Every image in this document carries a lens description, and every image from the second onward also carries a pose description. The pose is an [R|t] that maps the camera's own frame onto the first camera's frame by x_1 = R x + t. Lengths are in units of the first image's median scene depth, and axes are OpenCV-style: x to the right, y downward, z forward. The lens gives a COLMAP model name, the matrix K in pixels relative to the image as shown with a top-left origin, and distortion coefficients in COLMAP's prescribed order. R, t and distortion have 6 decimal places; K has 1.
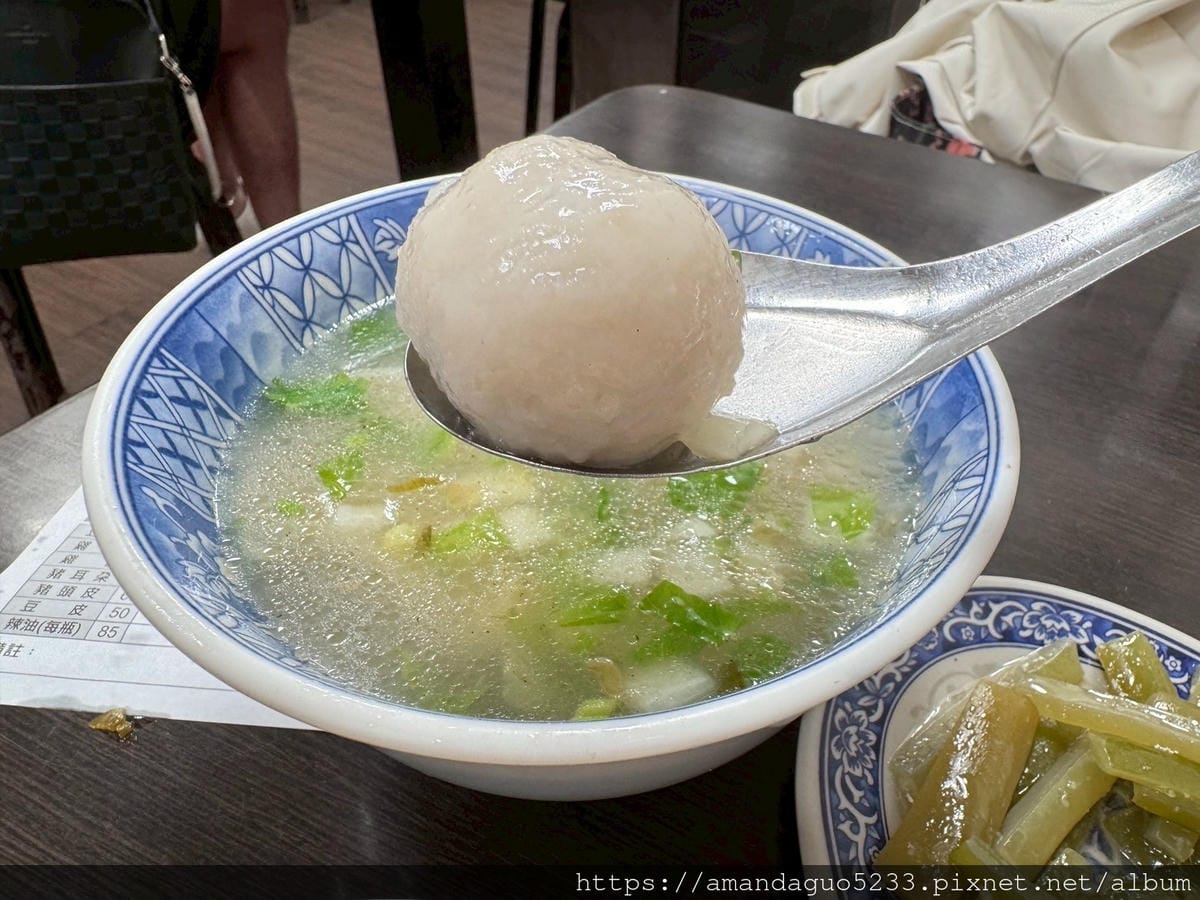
lens RADIAL K [[856.3, 0, 710.5], [0, 856.3, 448.9], [0, 0, 1]] dist [-0.005286, 0.001210]
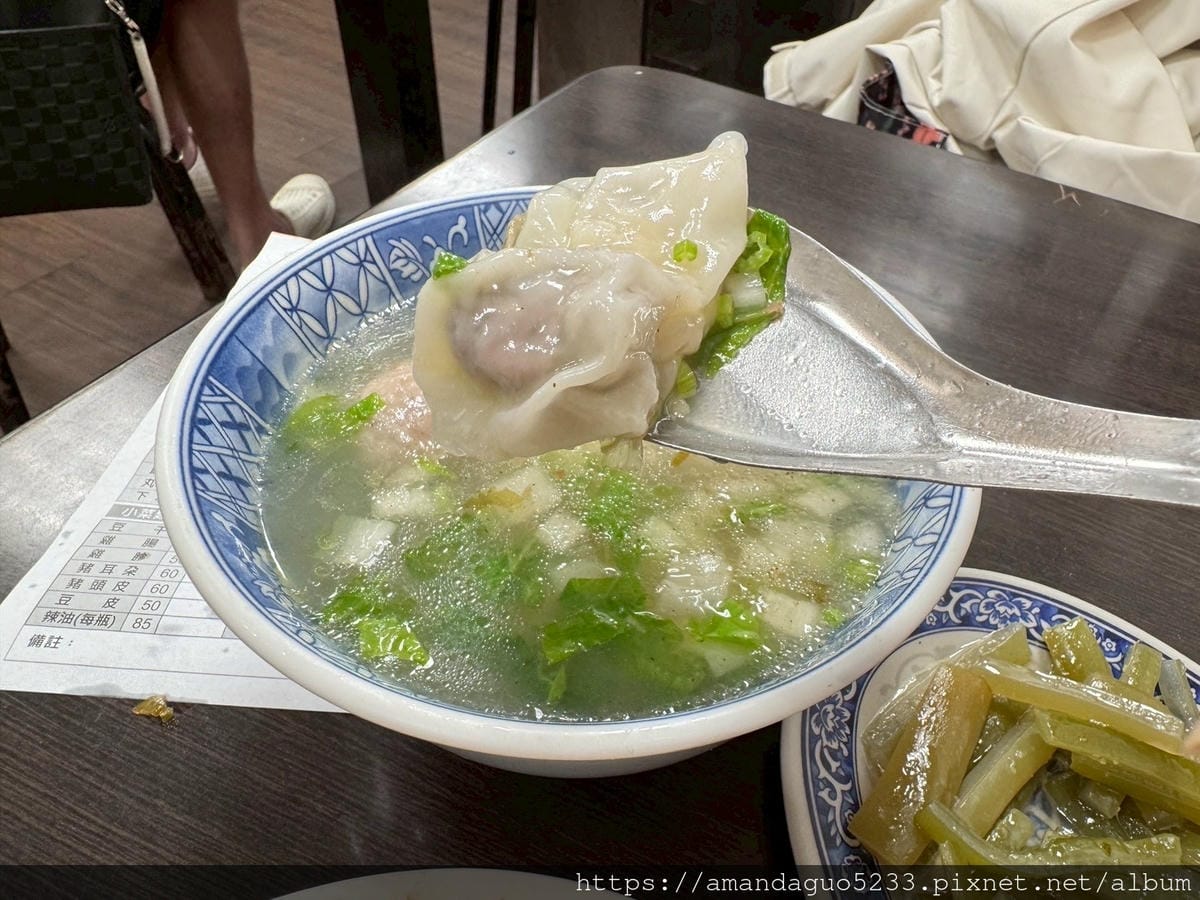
lens RADIAL K [[854.9, 0, 710.8], [0, 854.9, 448.3], [0, 0, 1]] dist [-0.007428, 0.004277]
pose [[0.998826, 0.003856, 0.048280, -0.048000], [-0.006404, 0.998588, 0.052740, -0.074488], [-0.048009, -0.052988, 0.997440, -0.102733]]
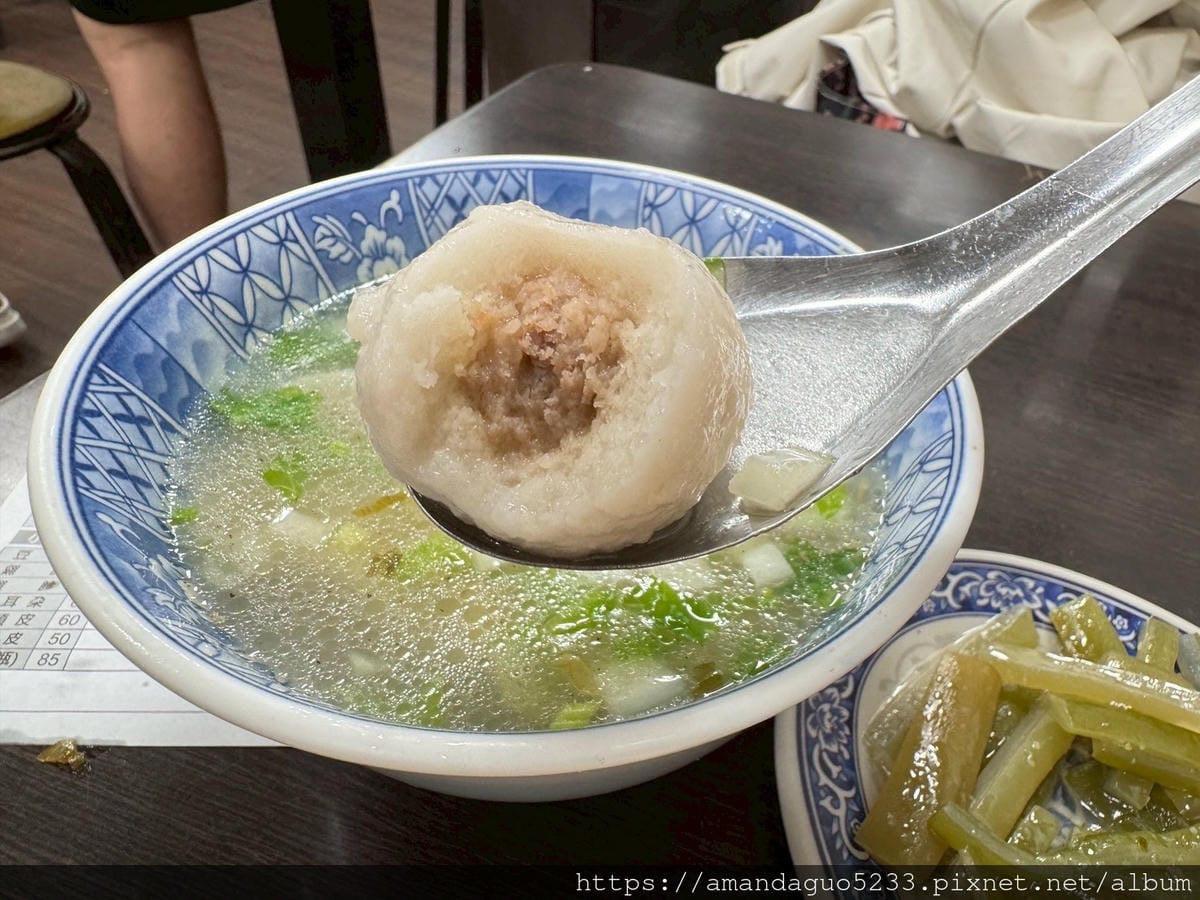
lens RADIAL K [[856.3, 0, 710.5], [0, 856.3, 448.9], [0, 0, 1]] dist [-0.005286, 0.001210]
pose [[0.995635, -0.046111, 0.081152, -0.042074], [0.043719, 0.998562, 0.031012, -0.019327], [-0.082466, -0.027329, 0.996219, -0.001963]]
